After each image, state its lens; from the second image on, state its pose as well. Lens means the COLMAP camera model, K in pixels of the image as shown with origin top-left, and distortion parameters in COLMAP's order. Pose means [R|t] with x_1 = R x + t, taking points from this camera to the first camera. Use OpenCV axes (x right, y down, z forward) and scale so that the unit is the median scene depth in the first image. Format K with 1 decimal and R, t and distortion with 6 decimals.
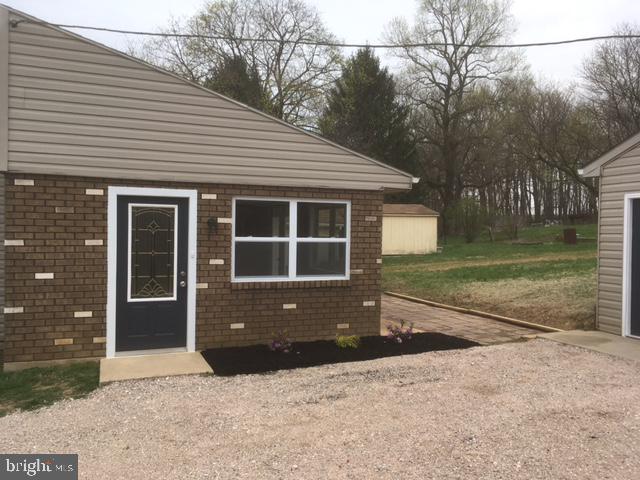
lens RADIAL K [[539.6, 0, 320.2], [0, 539.6, 238.9], [0, 0, 1]] dist [0.059924, -0.047999]
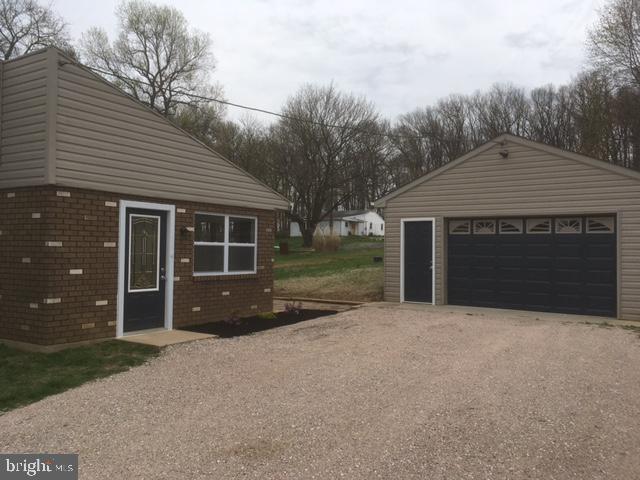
lens RADIAL K [[539.6, 0, 319.0], [0, 539.6, 241.2], [0, 0, 1]] dist [0.059924, -0.047999]
pose [[0.826098, 0.008240, 0.563466, -0.668174], [0.005870, 0.999713, -0.023226, 0.028191], [-0.563496, 0.022494, 0.825812, -0.271294]]
